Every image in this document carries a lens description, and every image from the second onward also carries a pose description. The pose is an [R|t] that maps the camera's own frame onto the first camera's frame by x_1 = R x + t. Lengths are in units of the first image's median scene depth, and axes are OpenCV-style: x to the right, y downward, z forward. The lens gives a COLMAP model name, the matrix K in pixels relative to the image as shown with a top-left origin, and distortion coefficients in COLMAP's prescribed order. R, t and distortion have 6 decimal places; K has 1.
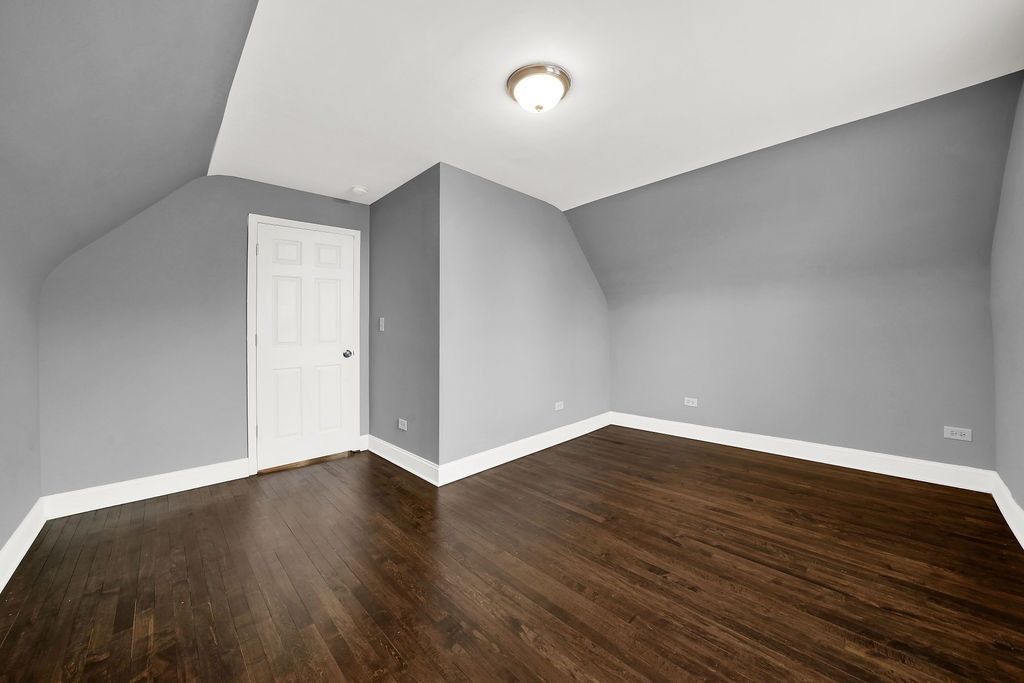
lens RADIAL K [[367.2, 0, 512.5], [0, 367.2, 335.3], [0, 0, 1]] dist [0.000192, 0.000007]
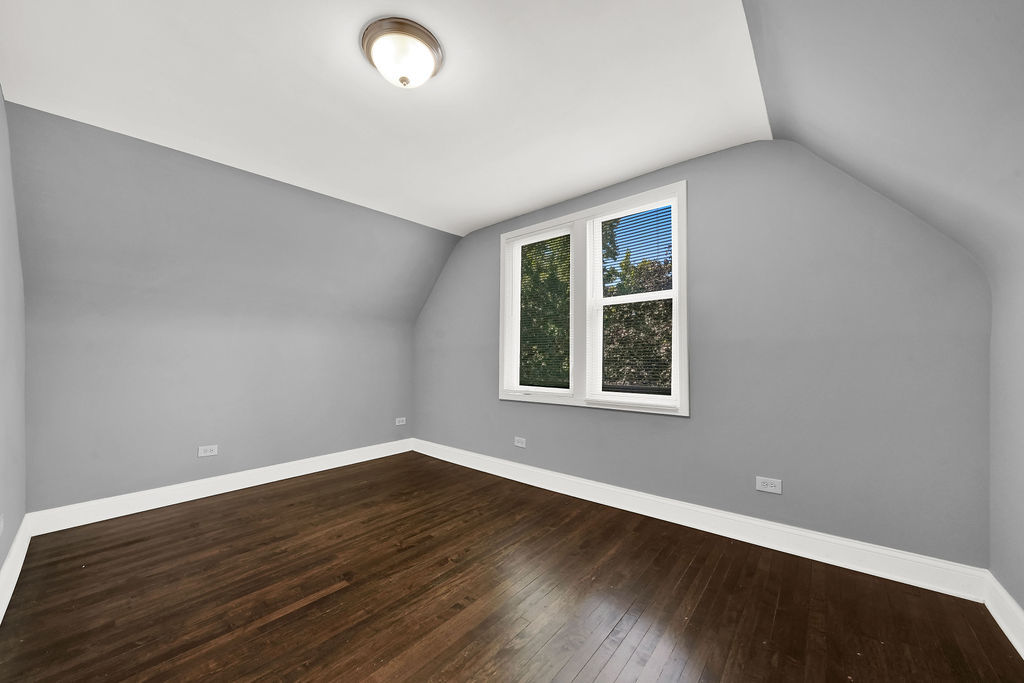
lens RADIAL K [[367.2, 0, 518.4], [0, 367.2, 361.7], [0, 0, 1]] dist [0.000192, 0.000007]
pose [[-0.087509, 0.008036, 0.996131, -0.591211], [0.013531, 0.999885, -0.006878, 0.003965], [-0.996072, 0.012877, -0.087607, 0.620645]]
